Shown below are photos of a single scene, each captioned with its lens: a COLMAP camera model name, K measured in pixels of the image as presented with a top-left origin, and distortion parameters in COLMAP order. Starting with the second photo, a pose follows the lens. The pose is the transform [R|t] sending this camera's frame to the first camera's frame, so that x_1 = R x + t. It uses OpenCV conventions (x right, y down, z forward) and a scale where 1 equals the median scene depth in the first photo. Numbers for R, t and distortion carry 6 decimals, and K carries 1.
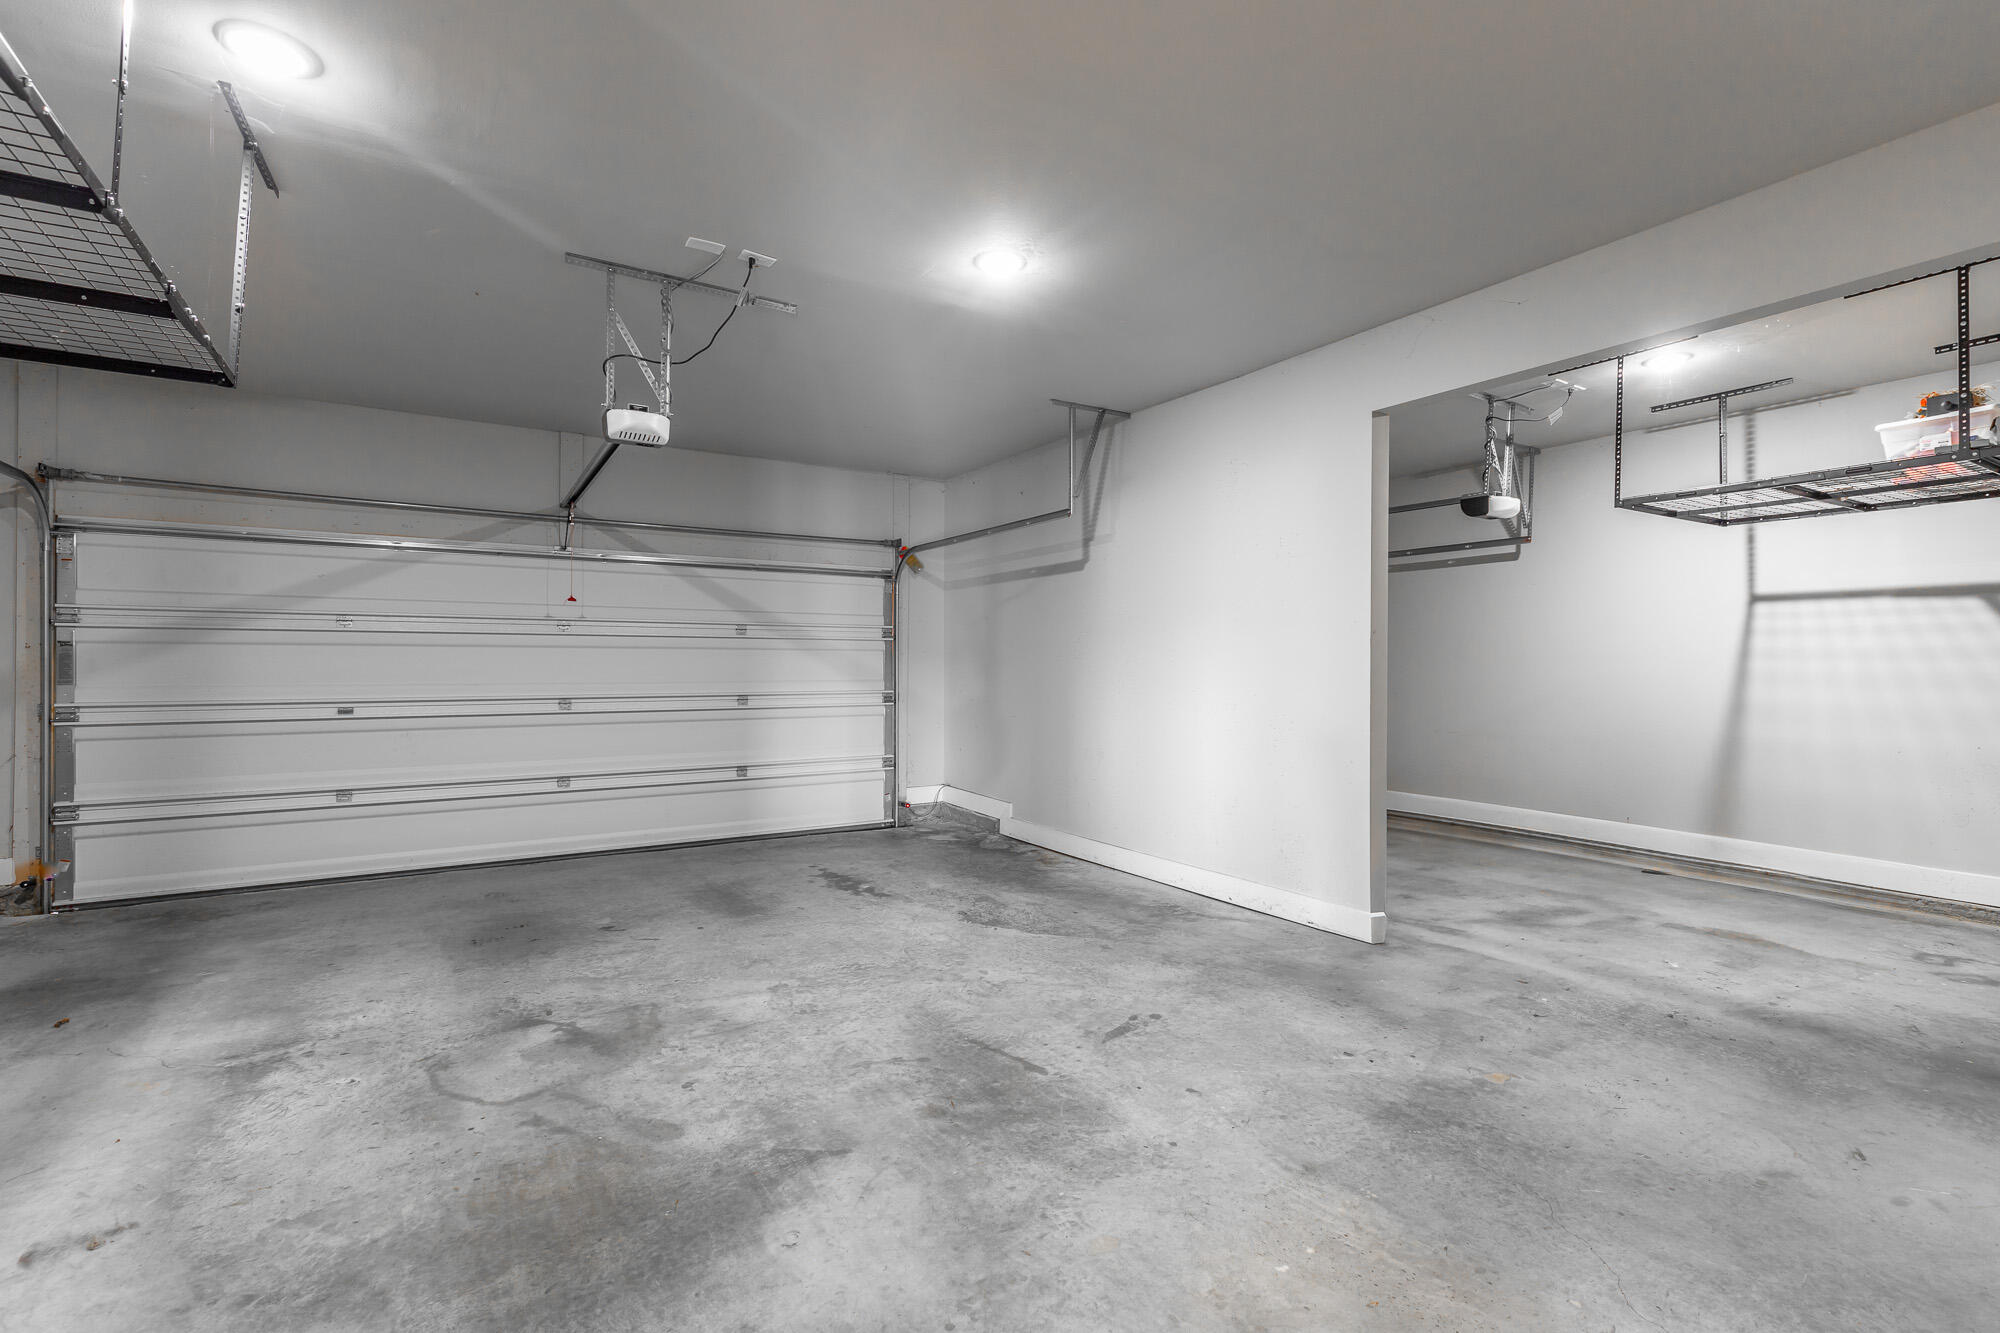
lens RADIAL K [[909.4, 0, 1008.5], [0, 909.4, 676.1], [0, 0, 1]] dist [0.010309, -0.000852]
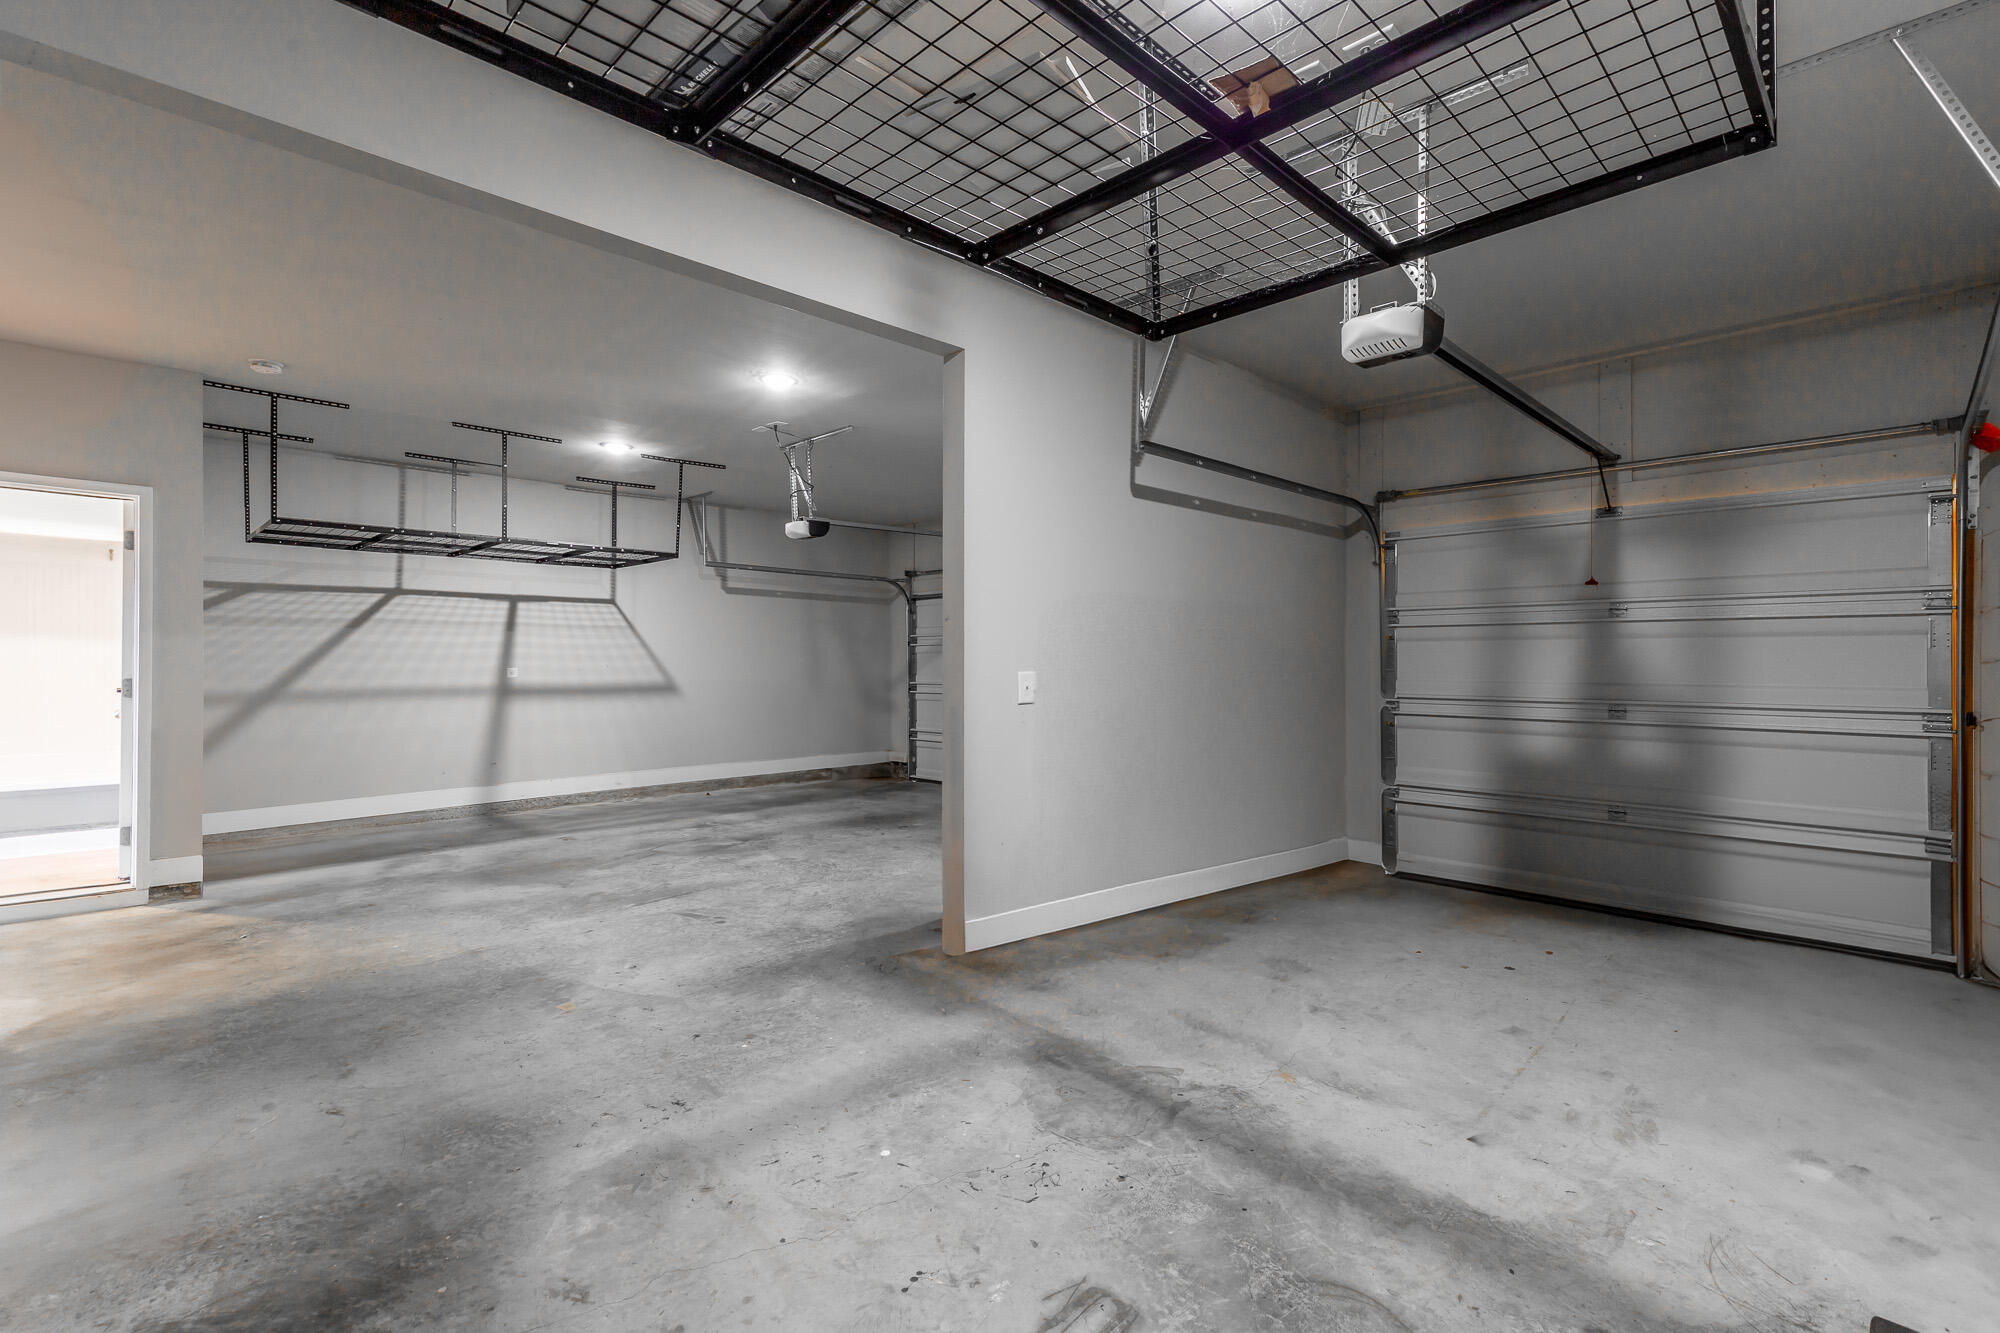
lens RADIAL K [[909.4, 0, 1010.2], [0, 909.4, 659.2], [0, 0, 1]] dist [0.010309, -0.000852]
pose [[0.225115, -0.010467, -0.974276, 1.705808], [-0.004445, 0.999921, -0.011769, 0.000939], [0.974322, 0.006980, 0.225051, 1.209254]]
